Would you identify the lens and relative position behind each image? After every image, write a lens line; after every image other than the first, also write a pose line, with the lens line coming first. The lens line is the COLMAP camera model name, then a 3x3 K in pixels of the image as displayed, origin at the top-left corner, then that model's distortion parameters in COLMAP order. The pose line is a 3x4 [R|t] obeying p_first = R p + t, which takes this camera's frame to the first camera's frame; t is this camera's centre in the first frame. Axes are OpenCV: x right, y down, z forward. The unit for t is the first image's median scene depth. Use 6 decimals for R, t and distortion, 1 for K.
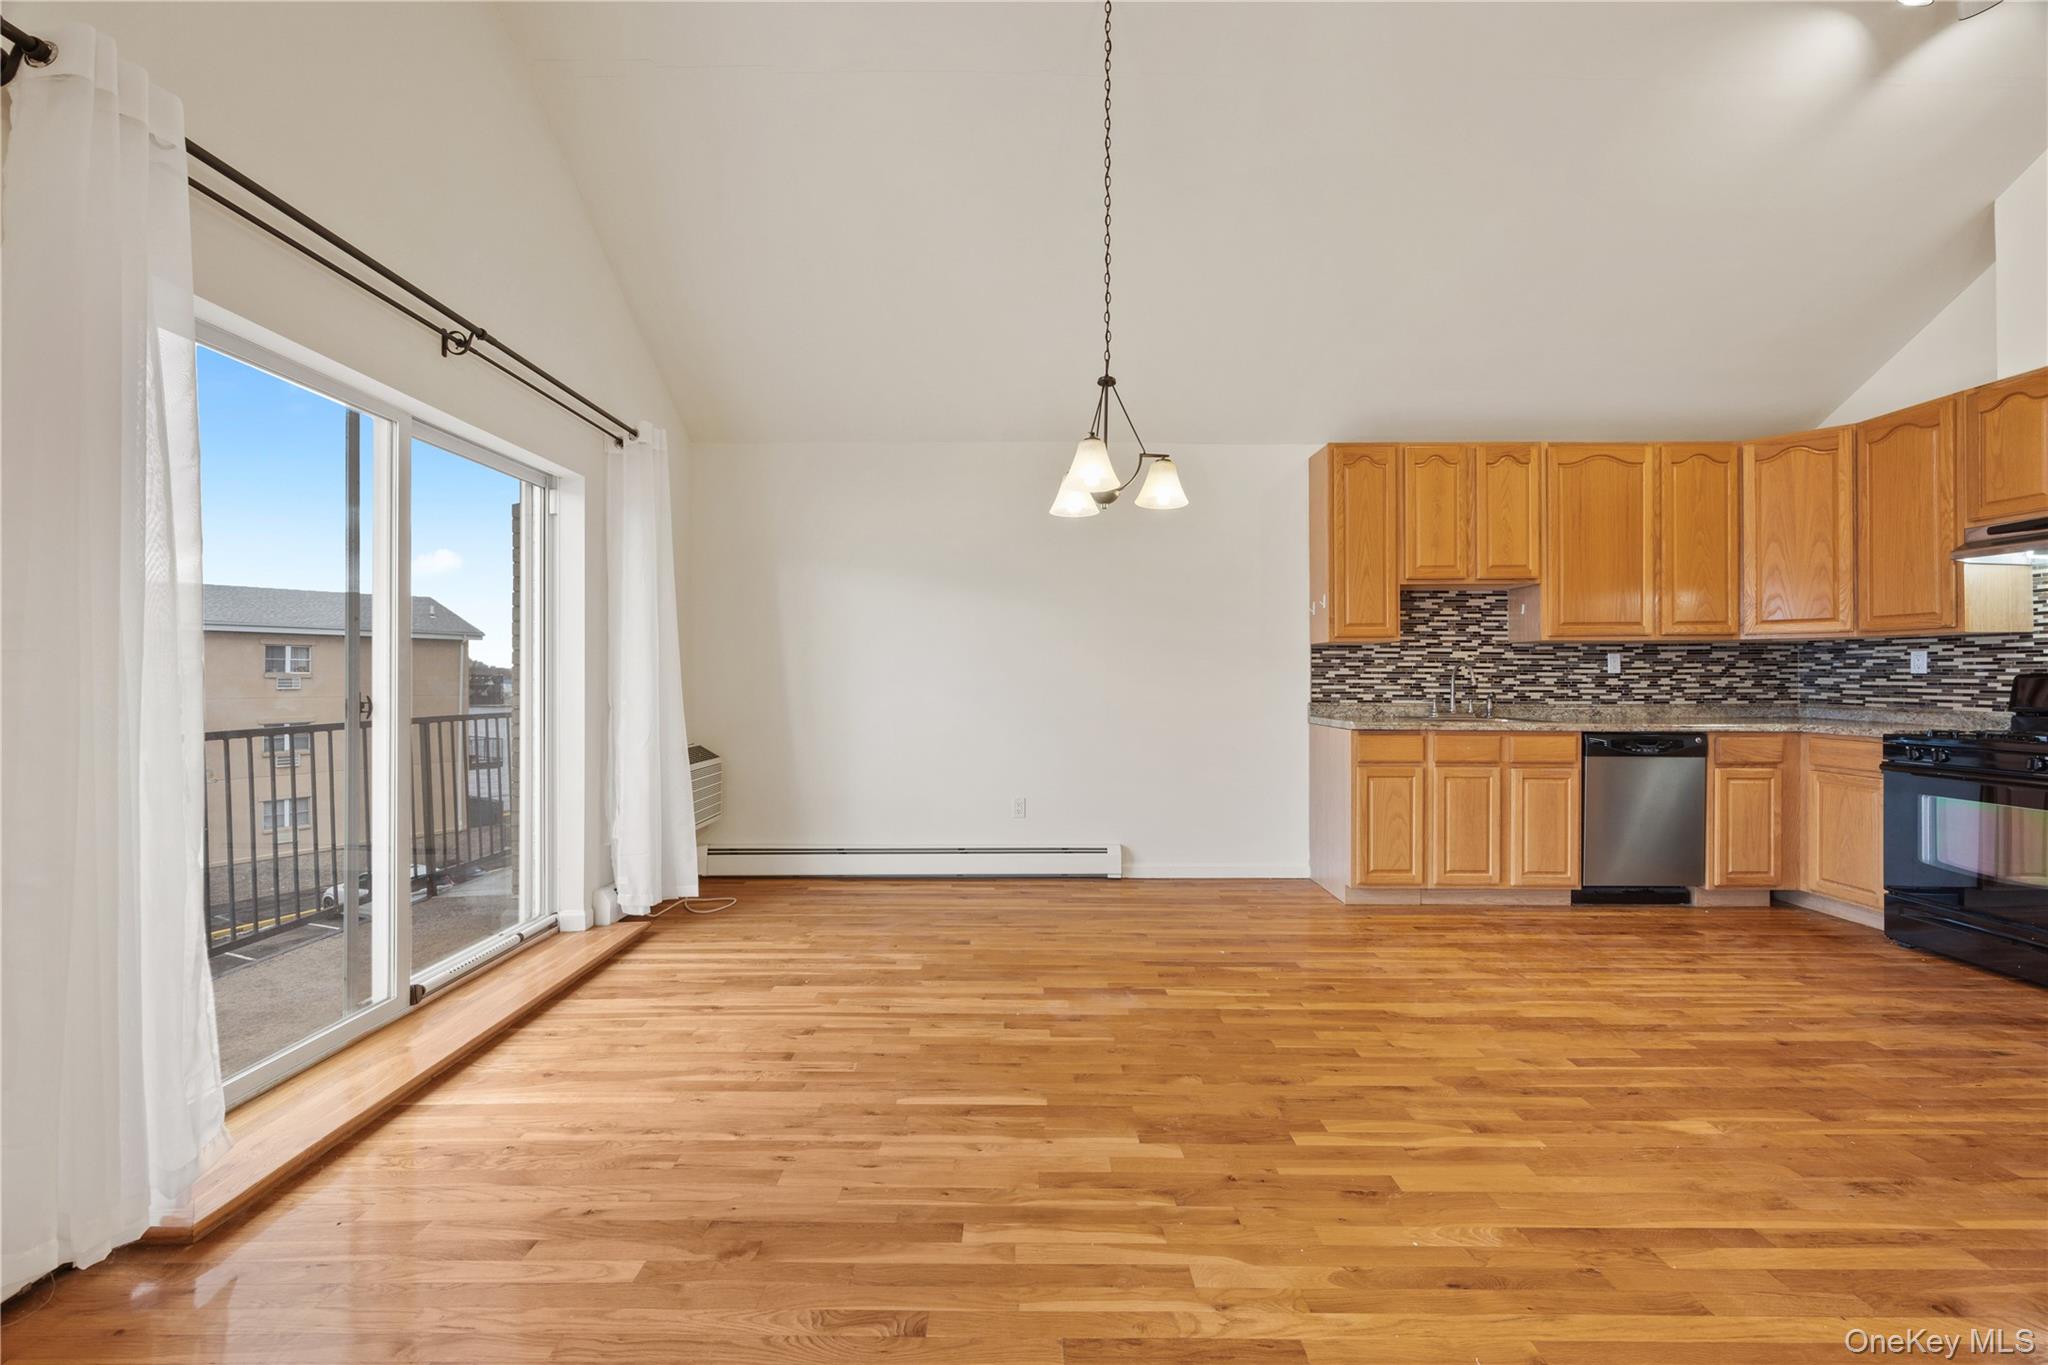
lens RADIAL K [[789.2, 0, 1021.6], [0, 789.2, 675.2], [0, 0, 1]] dist [-0.001367, -0.000277]
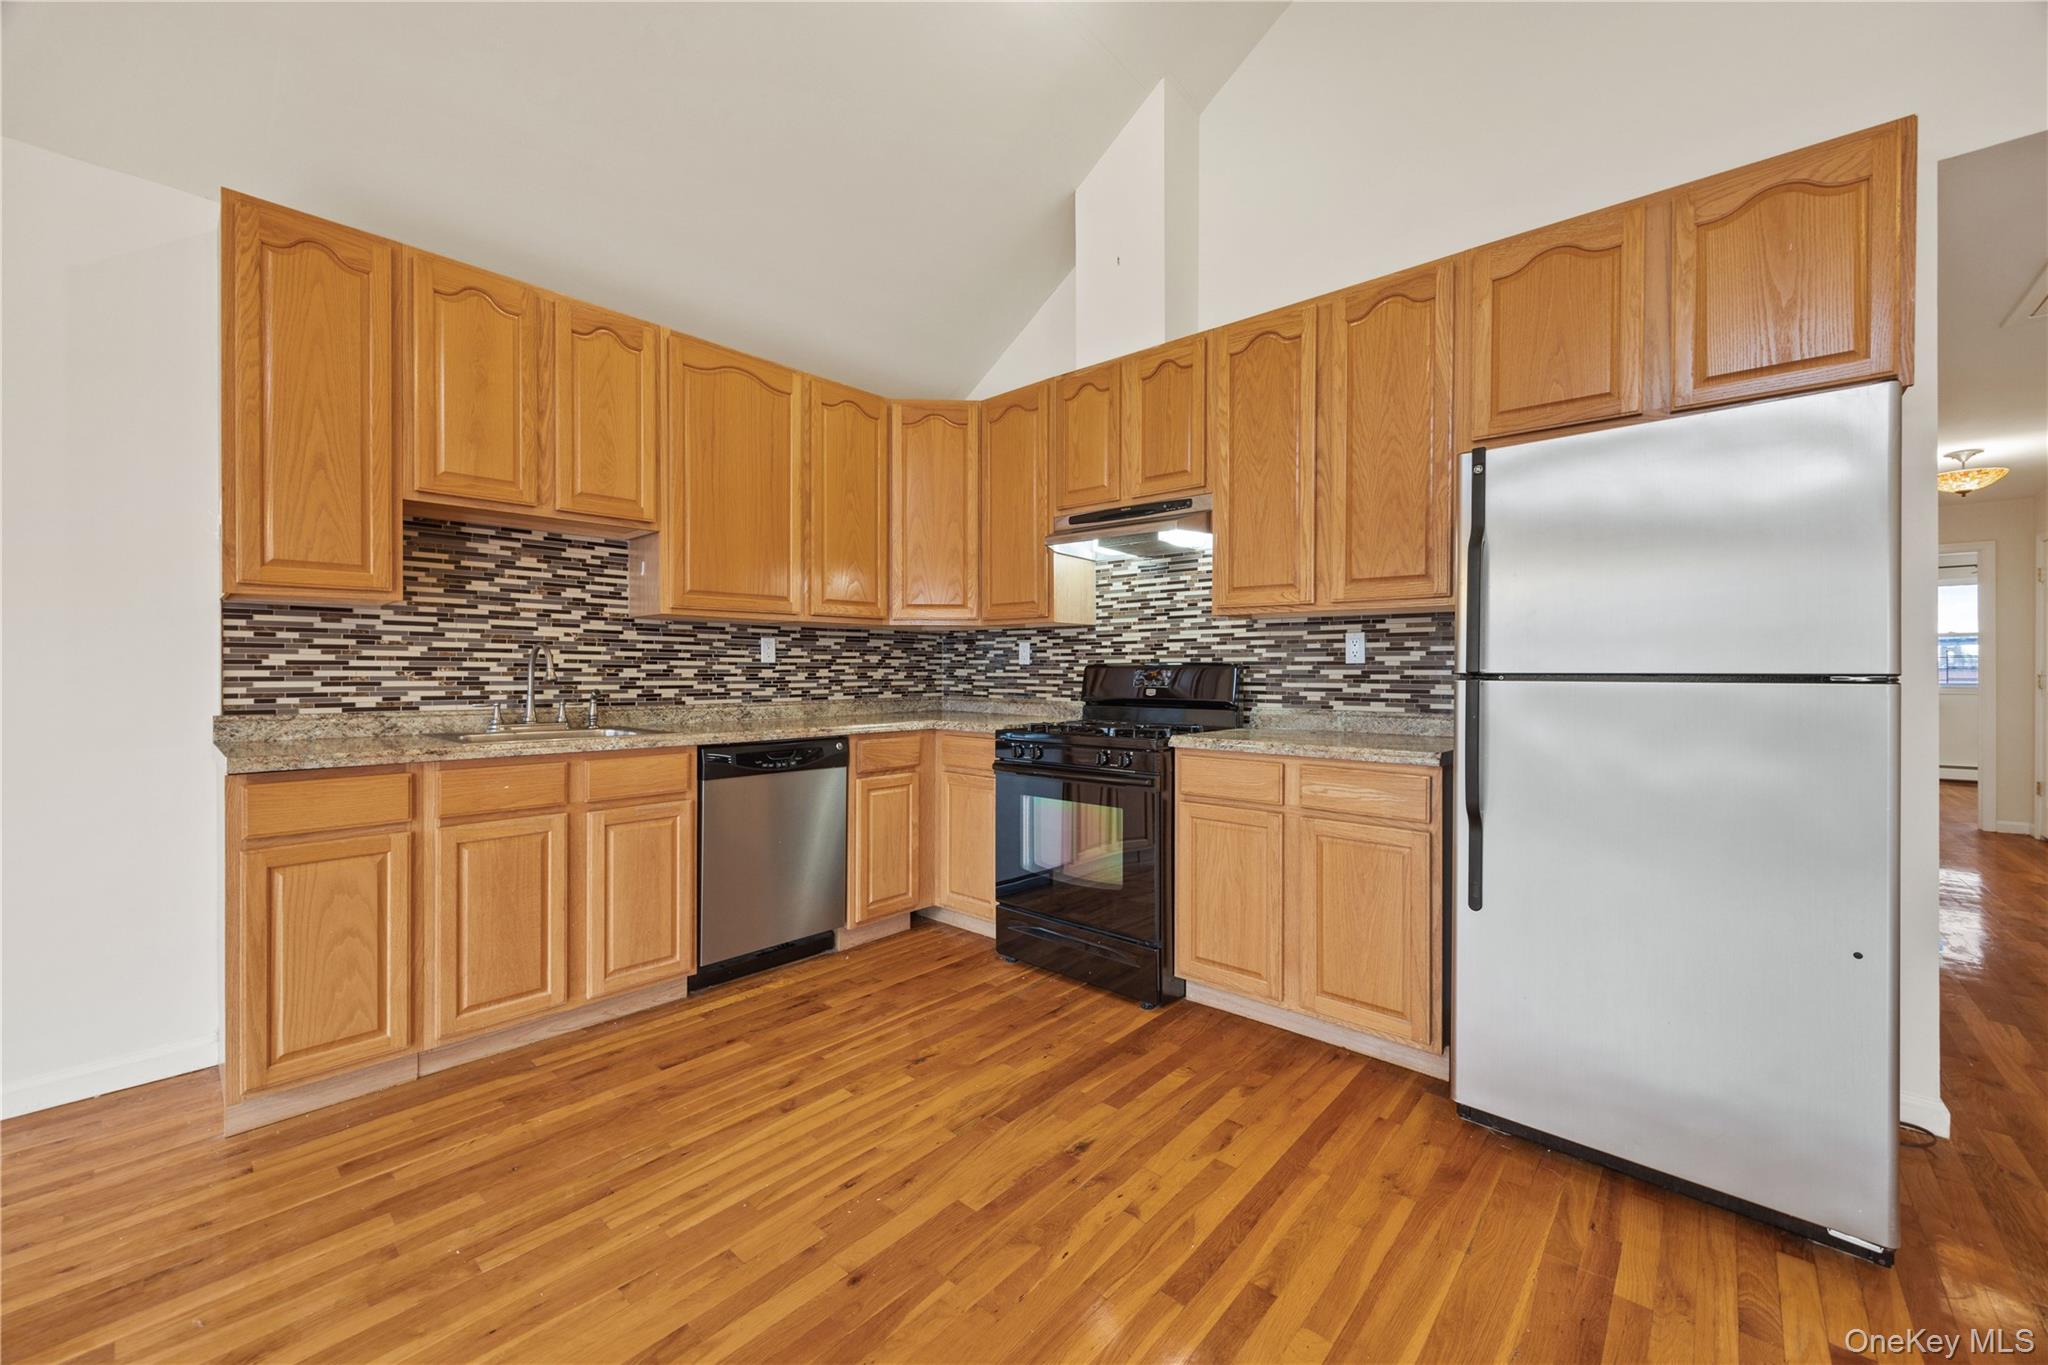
lens RADIAL K [[789.2, 0, 1028.0], [0, 789.2, 672.1], [0, 0, 1]] dist [-0.001367, -0.000277]
pose [[0.665495, -0.000350, 0.746402, 0.377658], [-0.003636, 0.999987, 0.003710, 0.003374], [-0.746394, -0.005183, 0.665485, 0.315001]]
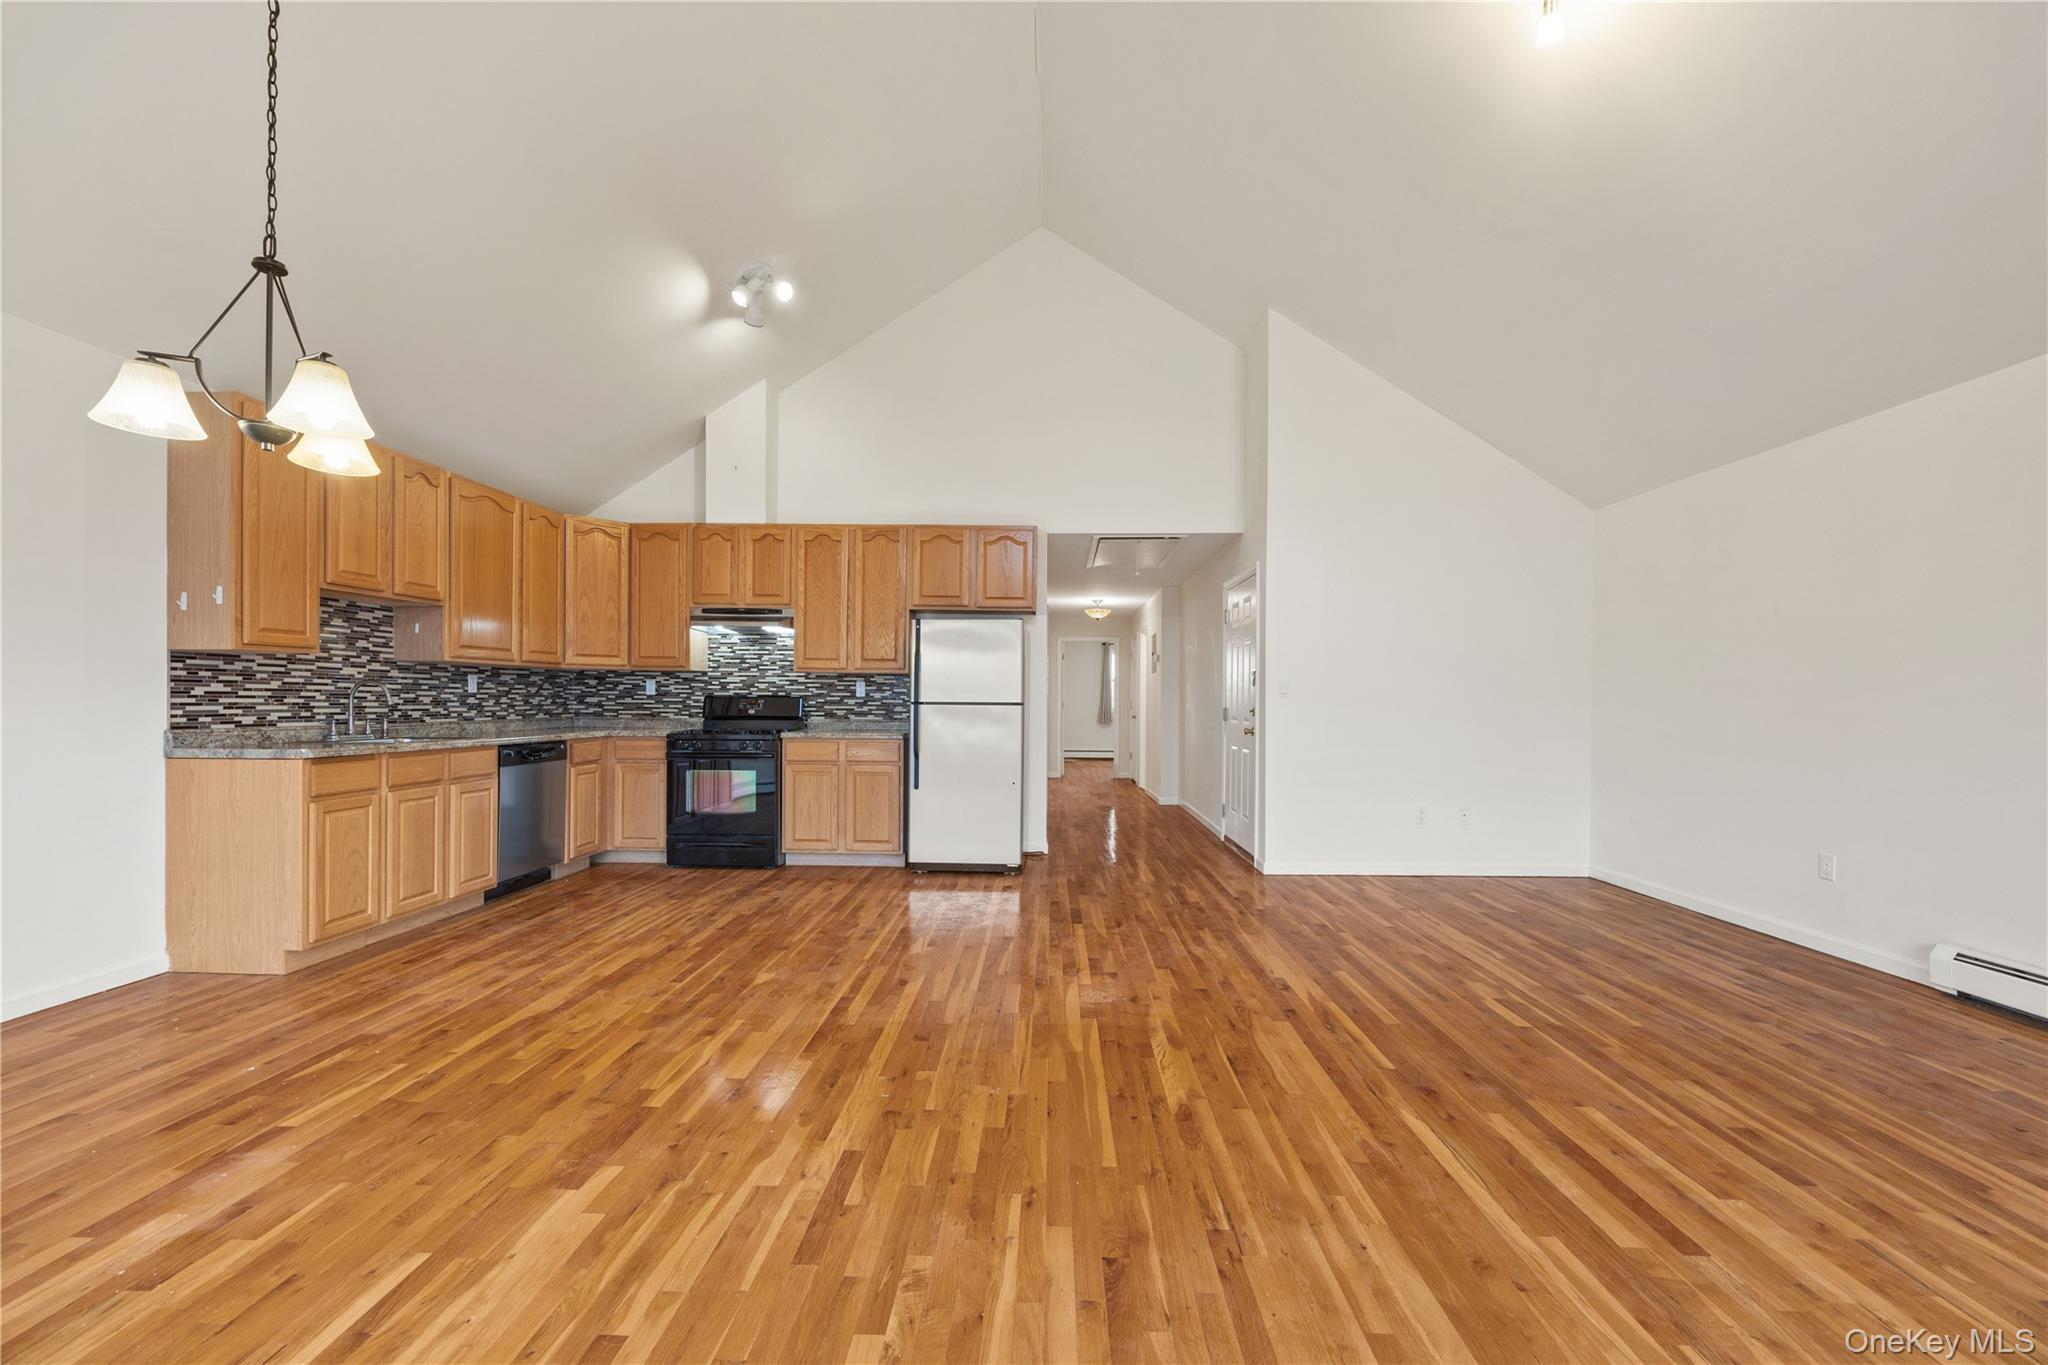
lens RADIAL K [[789.2, 0, 1022.0], [0, 789.2, 703.5], [0, 0, 1]] dist [-0.001367, -0.000277]
pose [[0.035267, -0.005320, 0.999364, -0.375424], [-0.009987, 0.999934, 0.005675, -0.001637], [-0.999328, -0.010181, 0.035211, 0.212018]]
